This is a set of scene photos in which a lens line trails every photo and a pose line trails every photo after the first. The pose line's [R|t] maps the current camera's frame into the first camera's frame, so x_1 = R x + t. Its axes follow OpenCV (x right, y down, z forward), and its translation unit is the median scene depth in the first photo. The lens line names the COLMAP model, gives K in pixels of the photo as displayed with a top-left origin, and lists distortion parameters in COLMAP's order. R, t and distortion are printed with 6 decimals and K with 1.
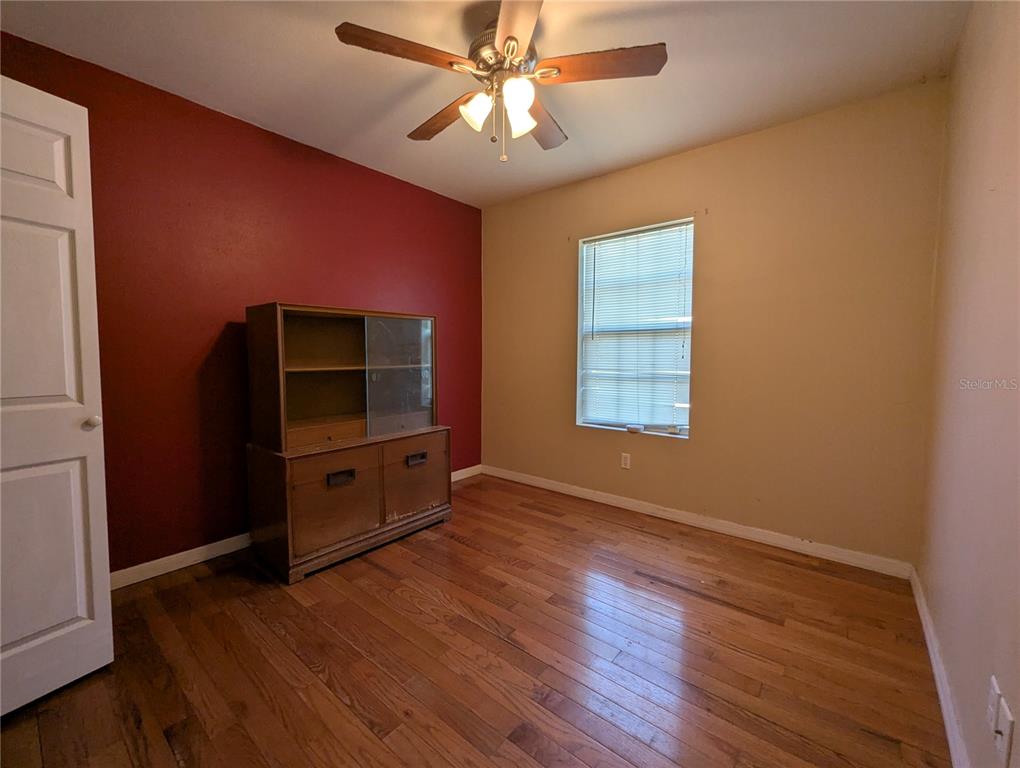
lens RADIAL K [[425.1, 0, 506.5], [0, 425.1, 382.0], [0, 0, 1]] dist [-0.003035, -0.000233]
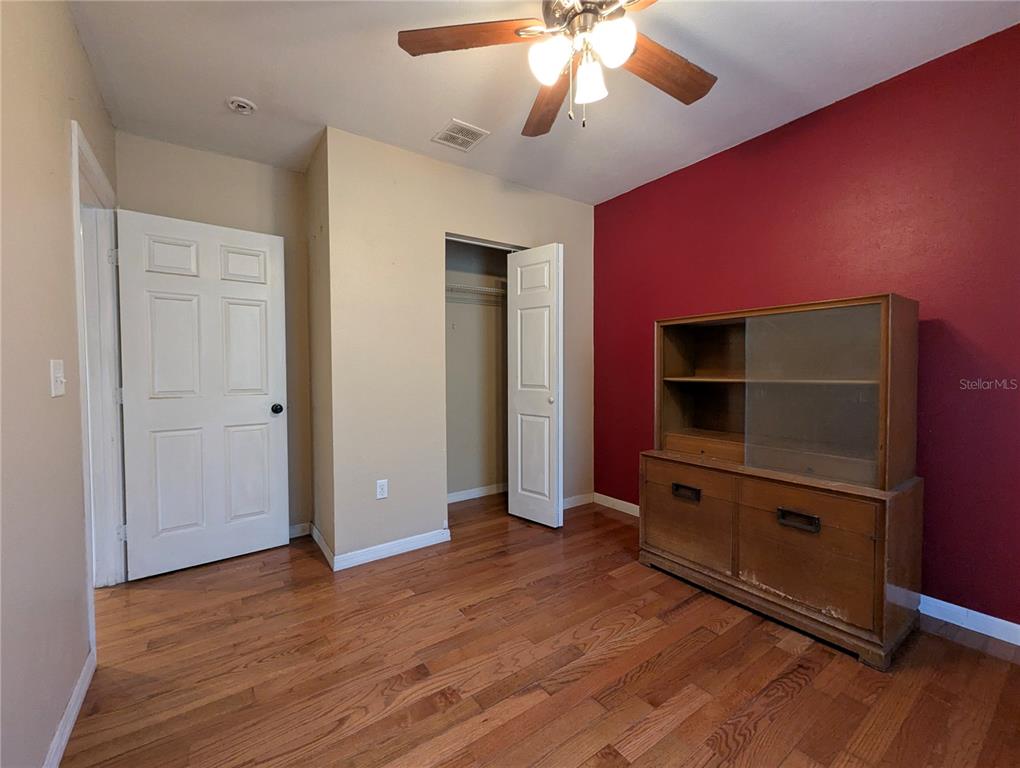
lens RADIAL K [[425.1, 0, 506.5], [0, 425.1, 382.0], [0, 0, 1]] dist [-0.003035, -0.000233]
pose [[-0.270391, 0.033866, -0.962155, 0.633008], [-0.055466, 0.997173, 0.050686, -0.050452], [0.961152, 0.067072, -0.267748, 0.846702]]
